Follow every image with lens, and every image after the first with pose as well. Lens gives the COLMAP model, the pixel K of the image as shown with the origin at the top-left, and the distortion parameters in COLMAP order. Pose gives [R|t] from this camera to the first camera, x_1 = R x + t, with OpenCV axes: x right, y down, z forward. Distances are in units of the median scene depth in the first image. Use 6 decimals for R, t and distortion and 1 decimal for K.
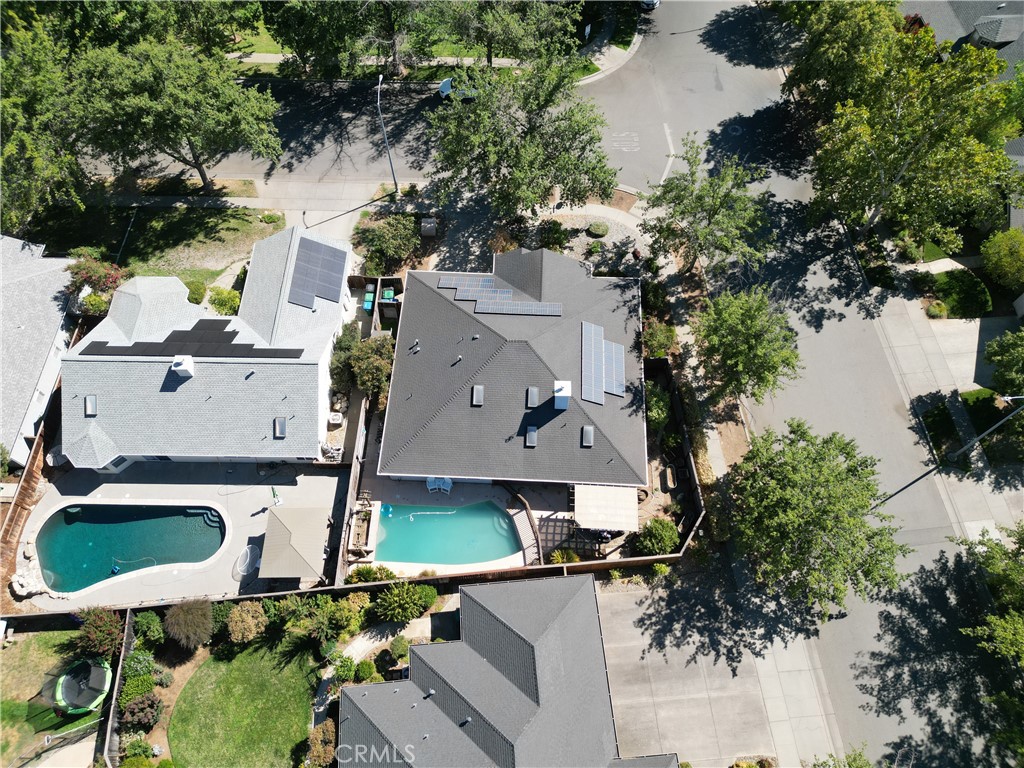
lens RADIAL K [[721.8, 0, 512.2], [0, 721.8, 382.2], [0, 0, 1]] dist [0.056543, -0.042179]
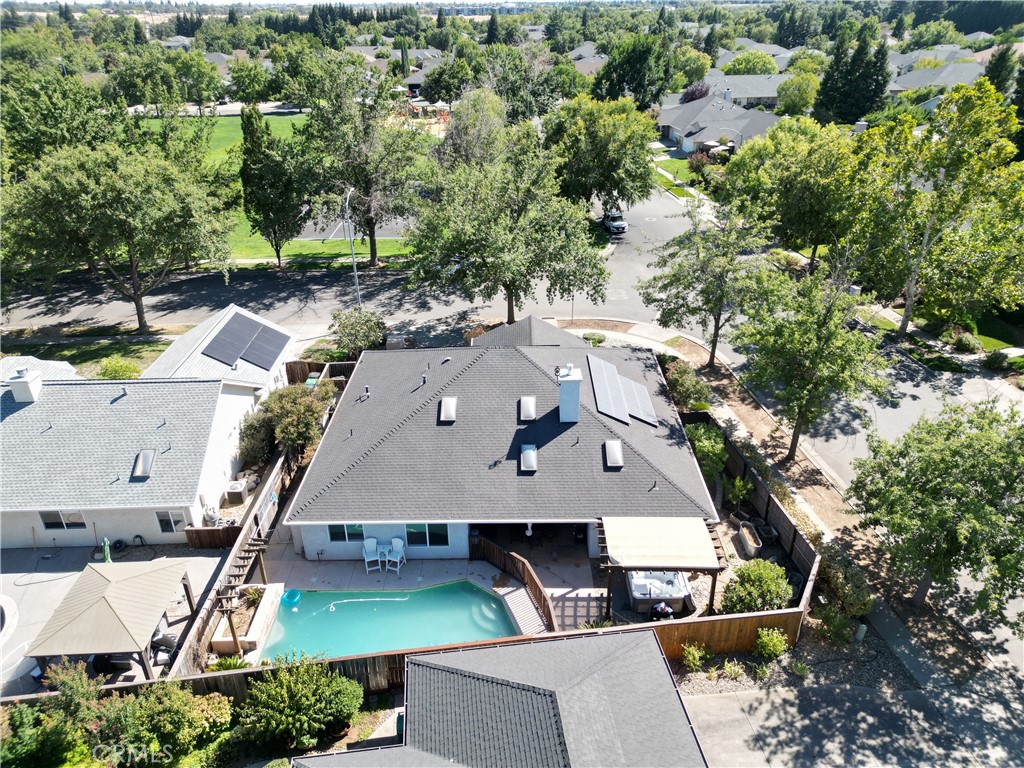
lens RADIAL K [[721.8, 0, 514.1], [0, 721.8, 381.6], [0, 0, 1]] dist [0.056543, -0.042179]
pose [[0.999198, -0.025139, 0.031156, -0.004228], [0.038421, 0.820847, -0.569855, 0.329496], [-0.011249, 0.570595, 0.821154, 0.349840]]
